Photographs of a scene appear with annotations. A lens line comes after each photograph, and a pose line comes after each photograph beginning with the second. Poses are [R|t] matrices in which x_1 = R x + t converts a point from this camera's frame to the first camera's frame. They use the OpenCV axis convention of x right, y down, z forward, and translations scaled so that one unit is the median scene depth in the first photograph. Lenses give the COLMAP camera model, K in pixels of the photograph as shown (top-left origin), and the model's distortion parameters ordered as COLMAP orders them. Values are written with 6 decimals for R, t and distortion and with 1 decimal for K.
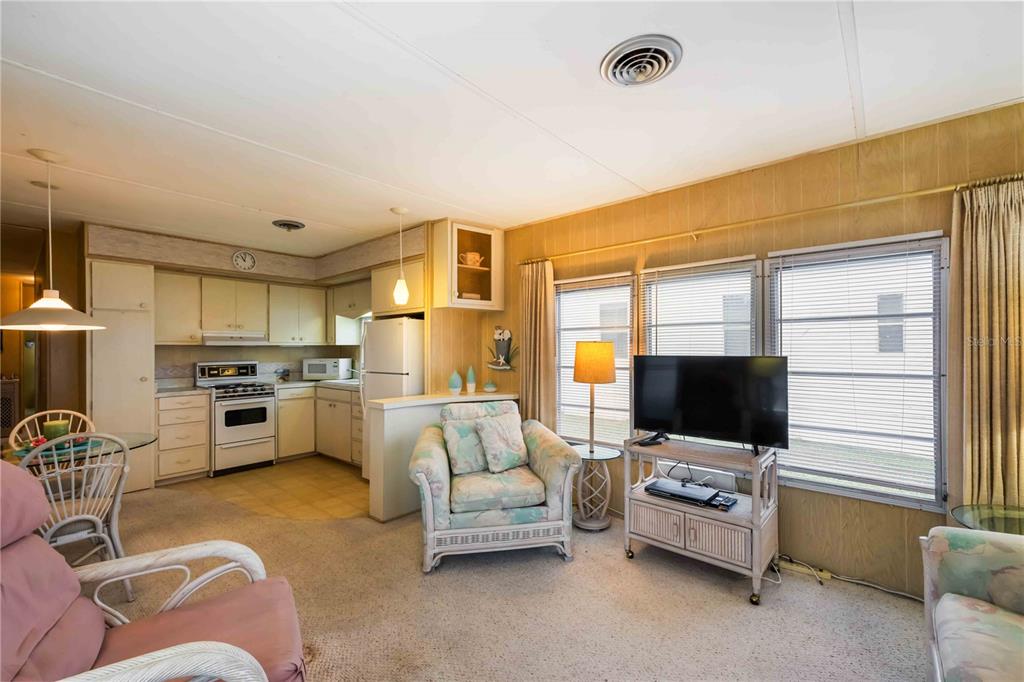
lens RADIAL K [[428.2, 0, 517.2], [0, 428.2, 347.2], [0, 0, 1]] dist [0.004222, -0.000980]
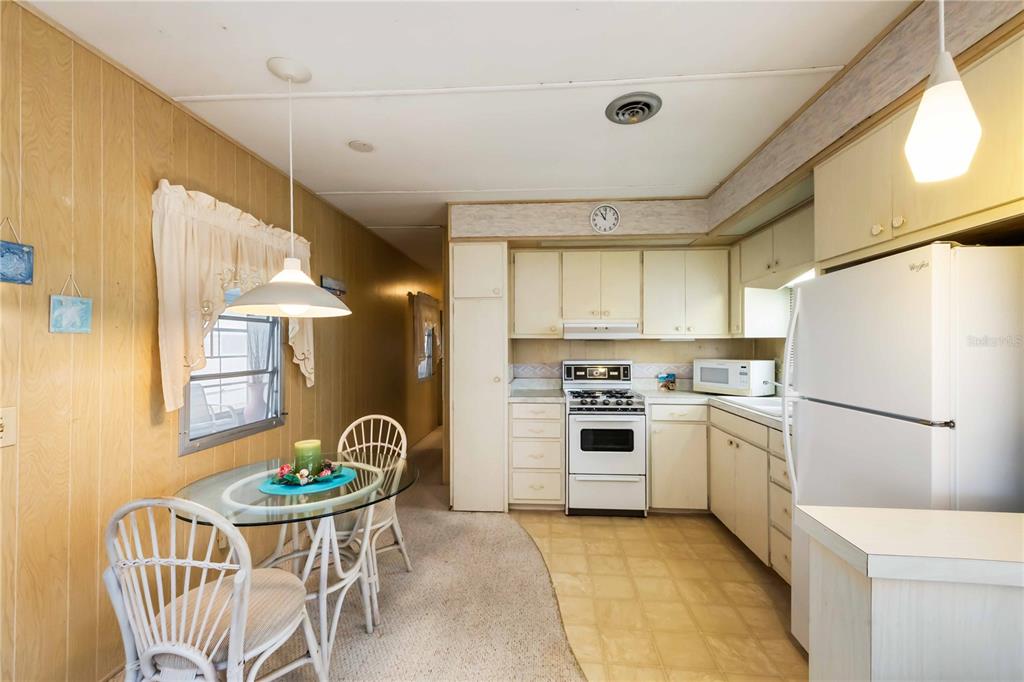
lens RADIAL K [[428.2, 0, 510.4], [0, 428.2, 342.6], [0, 0, 1]] dist [0.004222, -0.000980]
pose [[0.586264, -0.001347, -0.810119, -0.158317], [-0.000249, 0.999998, -0.001843, 0.003594], [0.810120, 0.001282, 0.586263, 0.465783]]
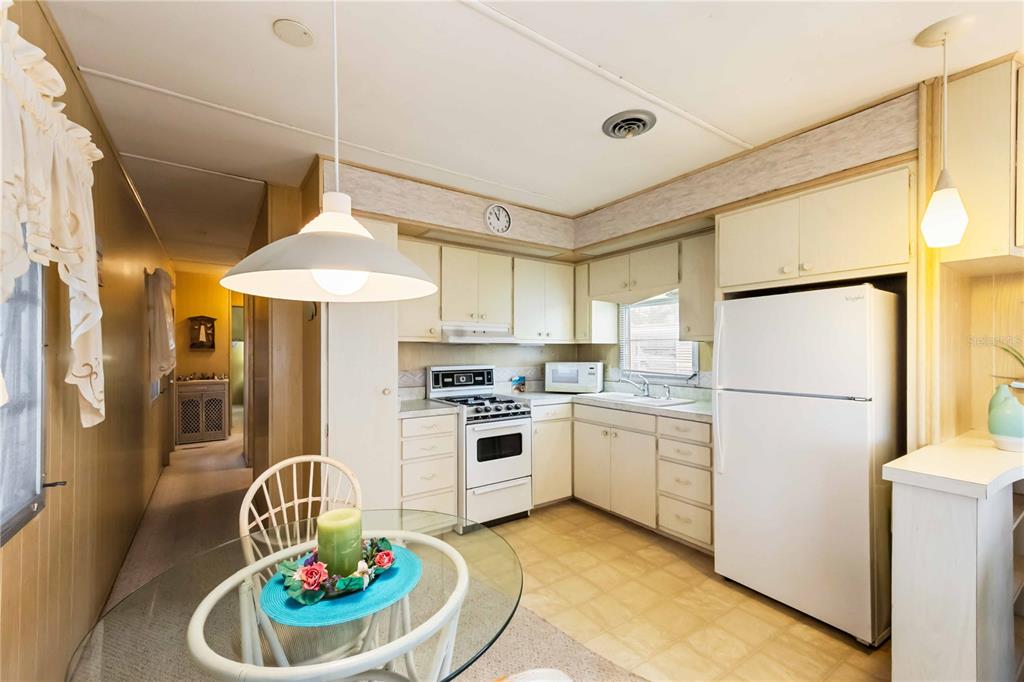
lens RADIAL K [[428.2, 0, 517.5], [0, 428.2, 348.7], [0, 0, 1]] dist [0.004222, -0.000980]
pose [[0.967457, 0.003557, -0.253010, -0.436443], [-0.003685, 0.999993, -0.000031, 0.005018], [0.253008, 0.000962, 0.967464, 0.349260]]
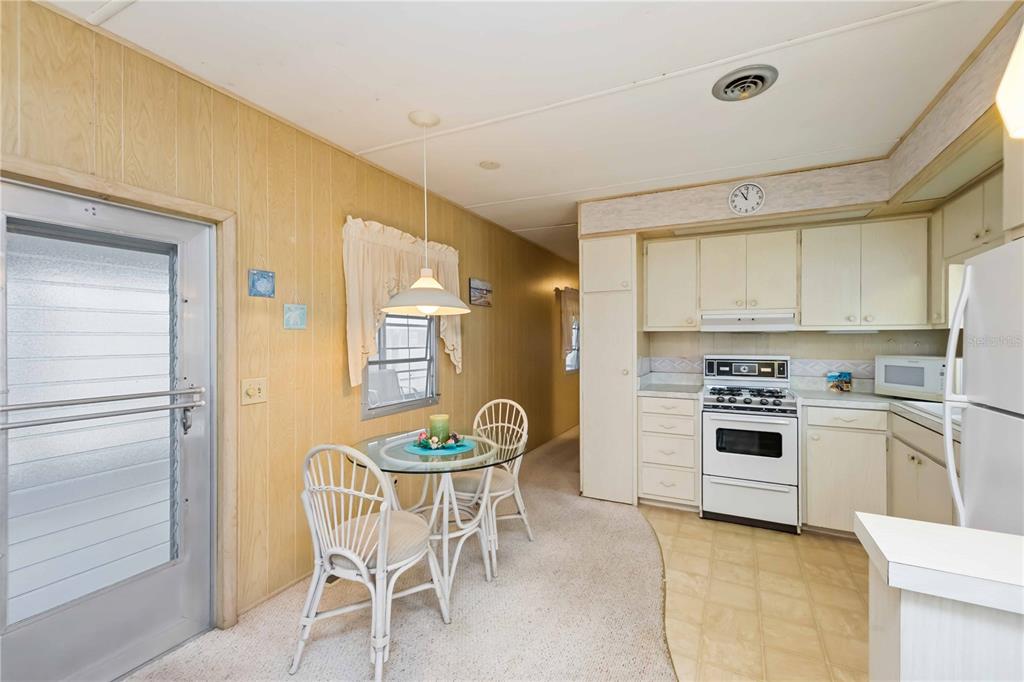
lens RADIAL K [[428.2, 0, 507.7], [0, 428.2, 340.8], [0, 0, 1]] dist [0.004222, -0.000980]
pose [[0.230686, 0.007545, -0.972999, -0.094652], [0.000548, 0.999969, 0.007884, 0.005331], [0.973028, -0.002352, 0.230675, 0.508945]]
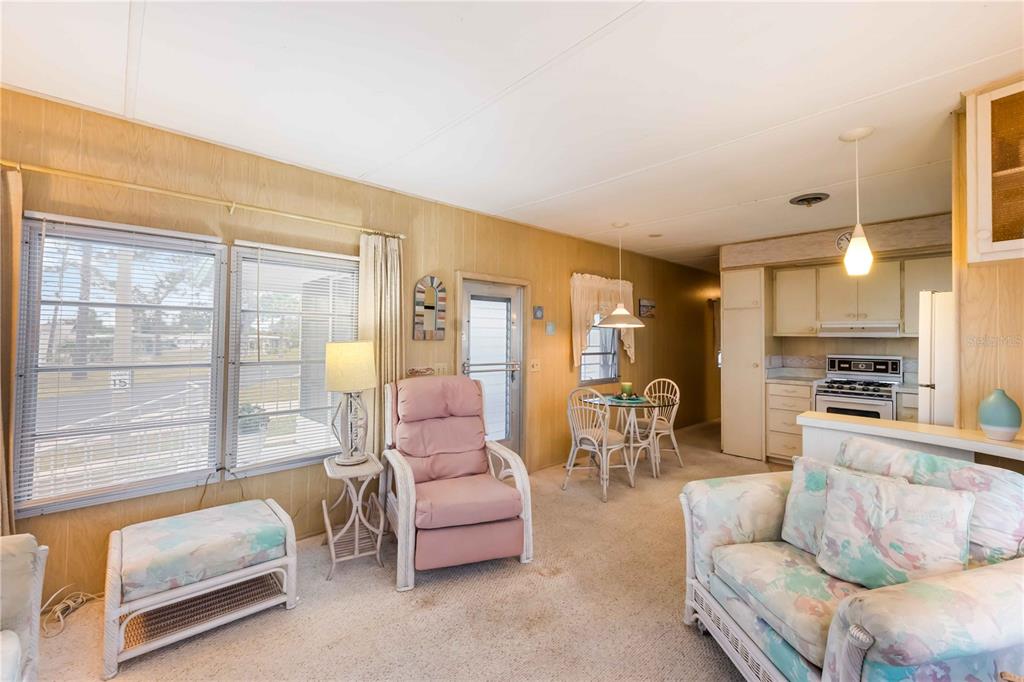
lens RADIAL K [[428.2, 0, 511.3], [0, 428.2, 330.7], [0, 0, 1]] dist [0.004222, -0.000980]
pose [[-0.116895, -0.012546, -0.993065, 0.331099], [-0.007186, 0.999905, -0.011787, -0.001988], [0.993118, 0.005758, -0.116974, 0.410104]]
